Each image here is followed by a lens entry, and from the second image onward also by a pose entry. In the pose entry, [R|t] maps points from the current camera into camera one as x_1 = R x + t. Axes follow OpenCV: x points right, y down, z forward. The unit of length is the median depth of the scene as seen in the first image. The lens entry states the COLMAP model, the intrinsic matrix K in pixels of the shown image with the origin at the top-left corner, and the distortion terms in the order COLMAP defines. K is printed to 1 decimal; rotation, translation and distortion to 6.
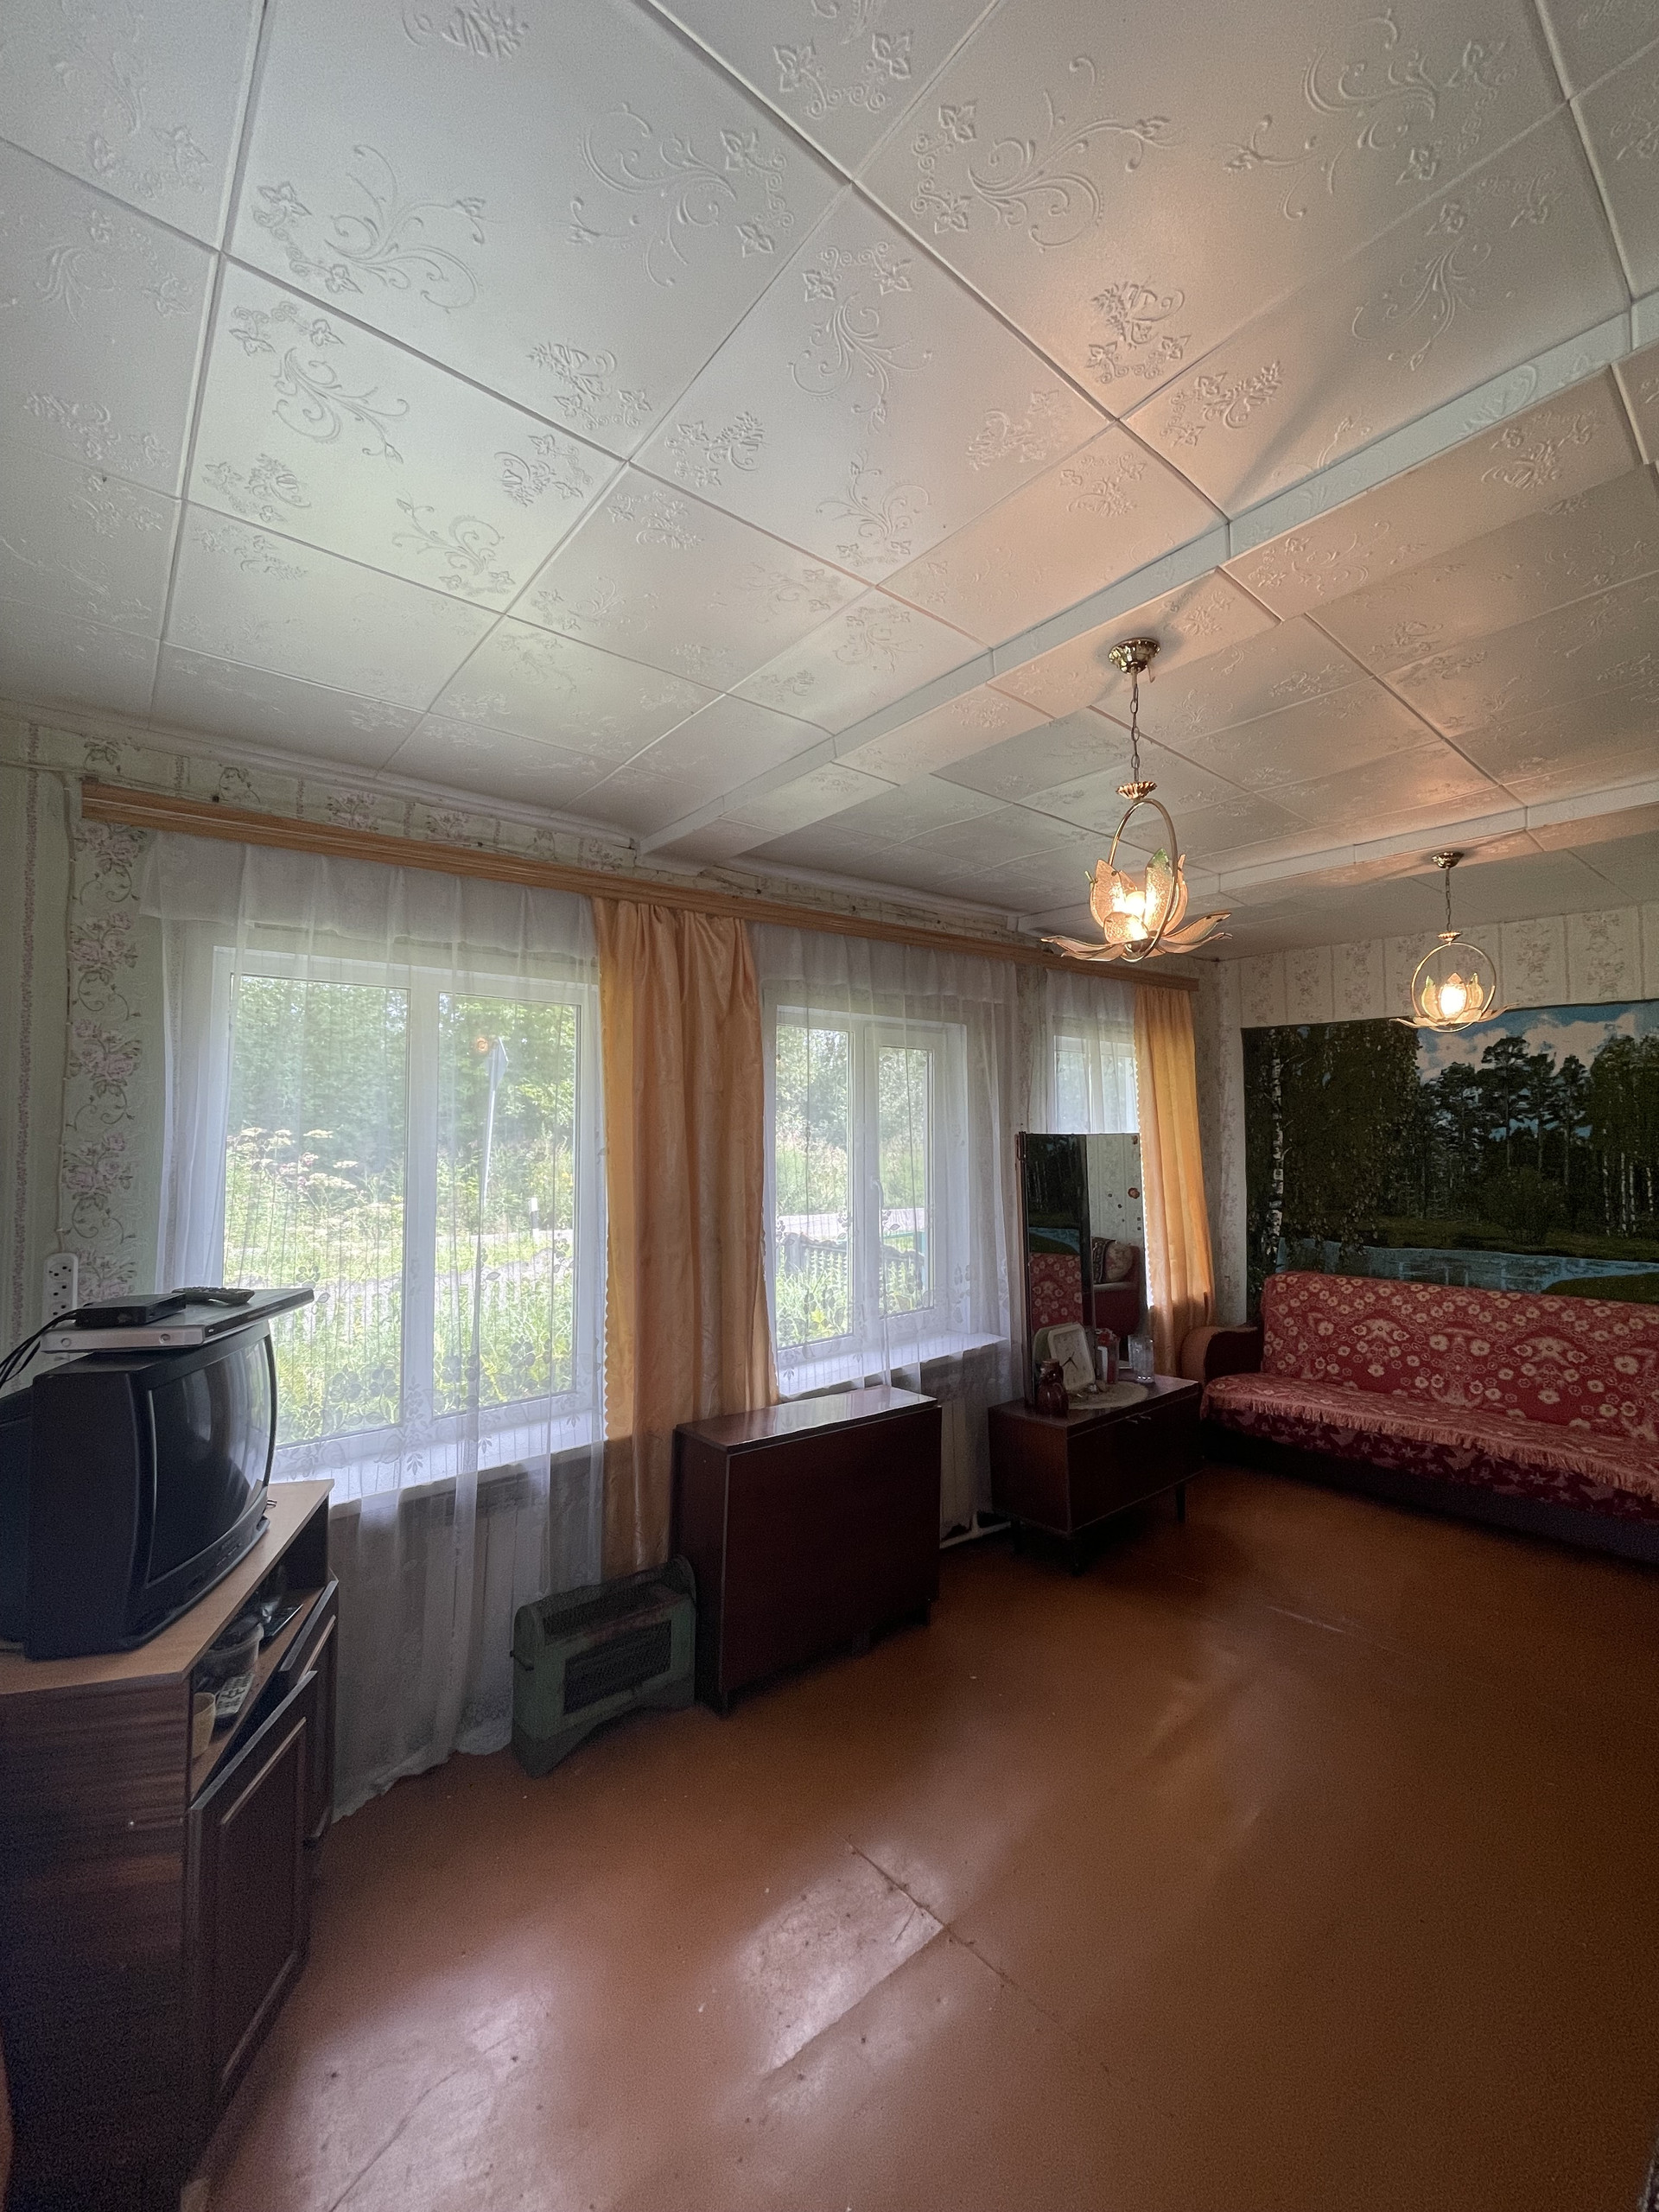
lens RADIAL K [[892.0, 0, 833.7], [0, 892.0, 1090.5], [0, 0, 1]] dist [-0.004062, -0.000377]
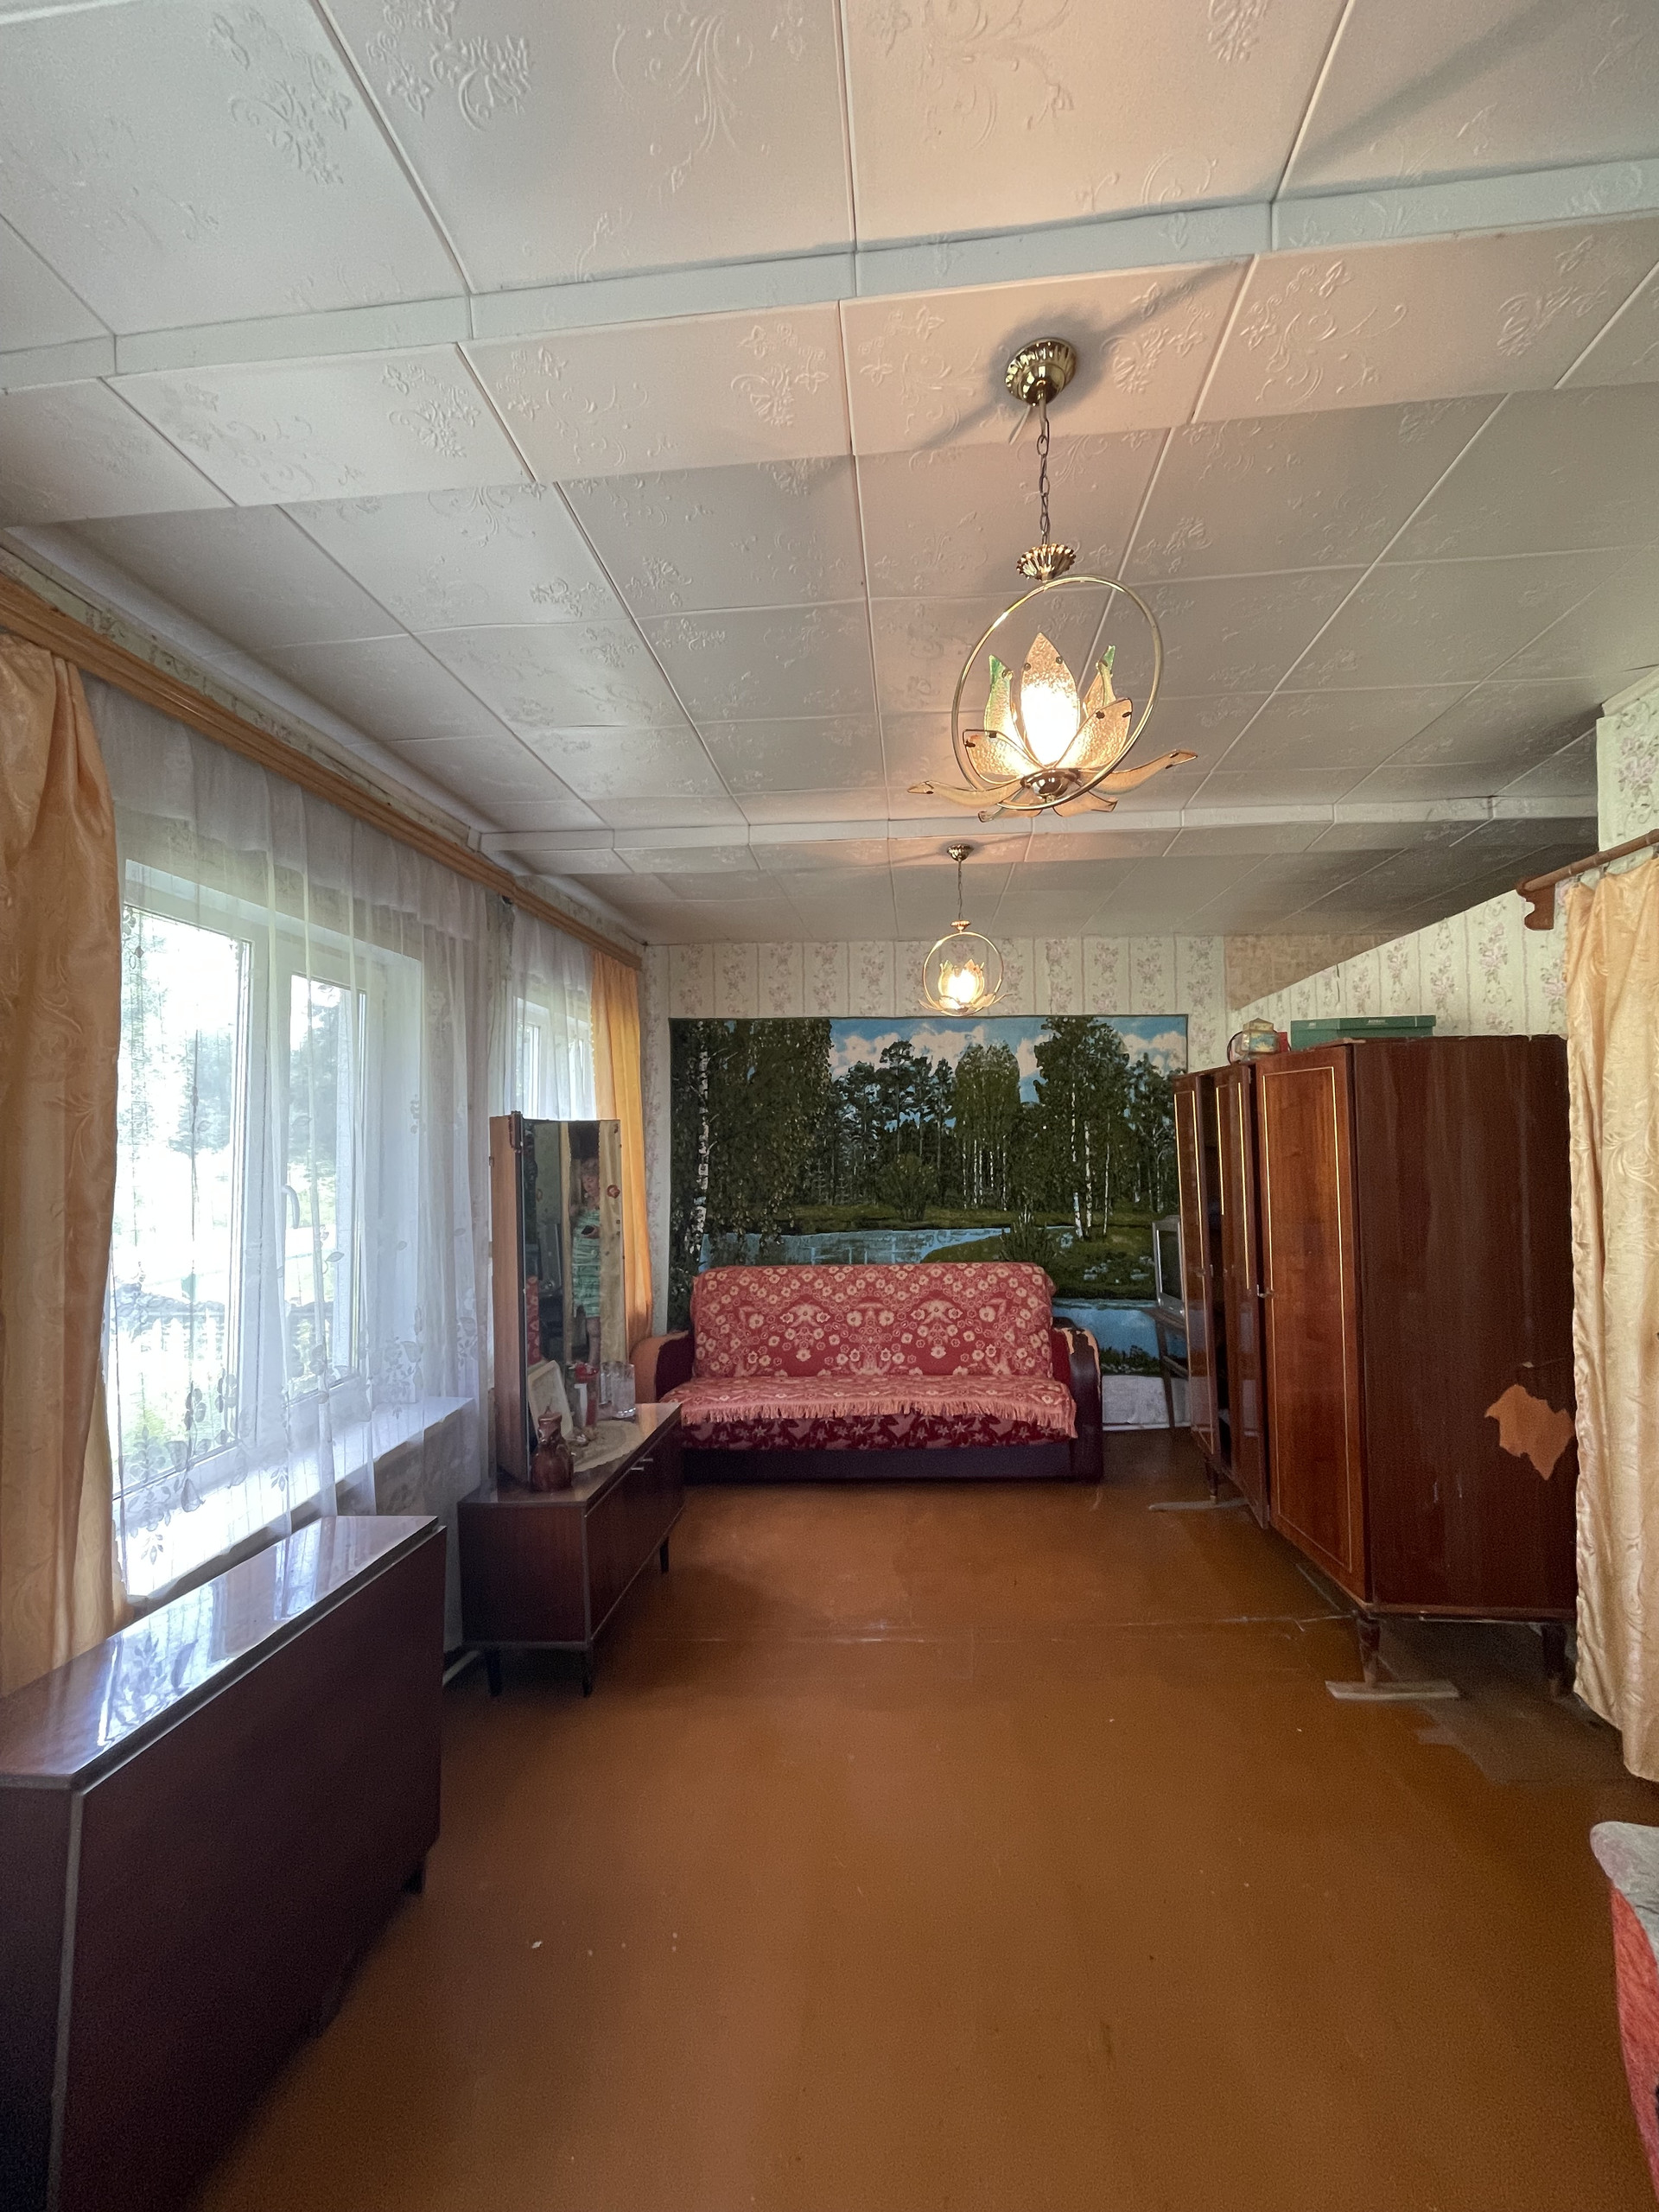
lens RADIAL K [[892.0, 0, 834.2], [0, 892.0, 1091.4], [0, 0, 1]] dist [-0.004062, -0.000377]
pose [[0.717450, 0.033332, 0.695812, -0.122439], [-0.022002, 0.999441, -0.025191, 0.046278], [-0.696263, 0.002764, 0.717782, 0.310764]]
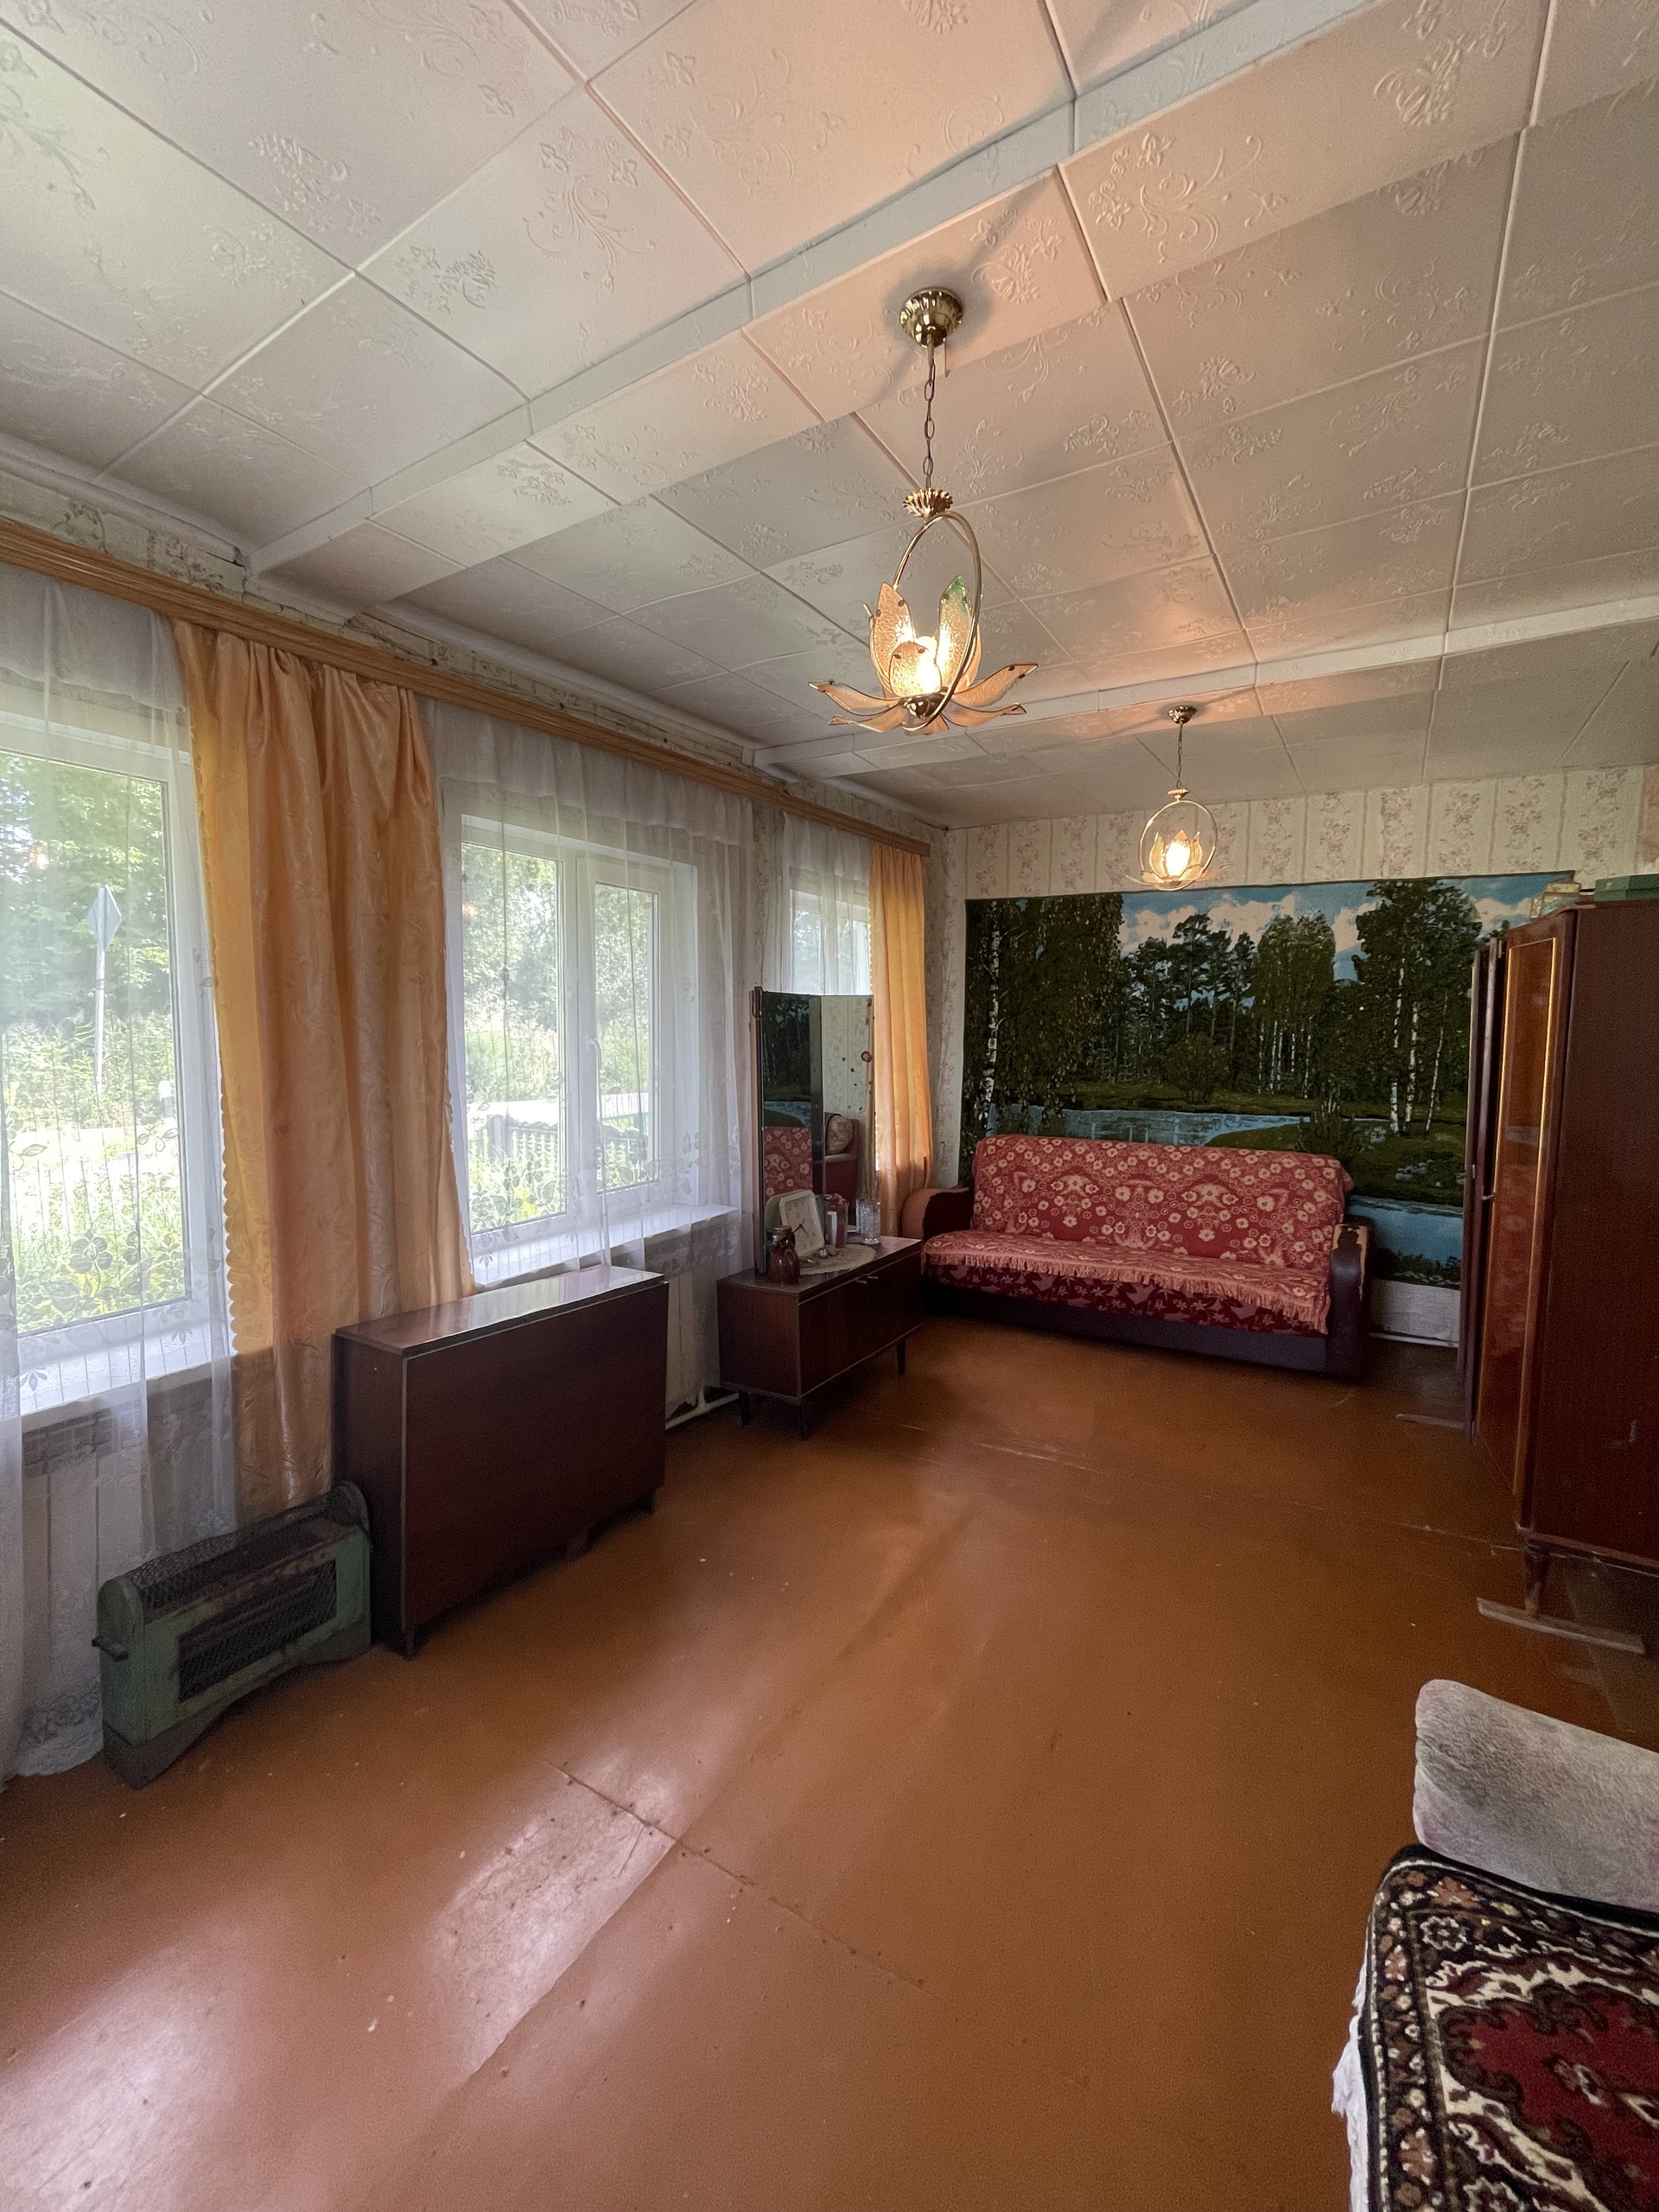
lens RADIAL K [[892.0, 0, 831.6], [0, 892.0, 1091.0], [0, 0, 1]] dist [-0.004062, -0.000377]
pose [[0.952625, -0.011681, 0.303923, 0.005805], [-0.026701, 0.992192, 0.121827, 0.042742], [-0.302974, -0.124170, 0.944875, 0.108400]]
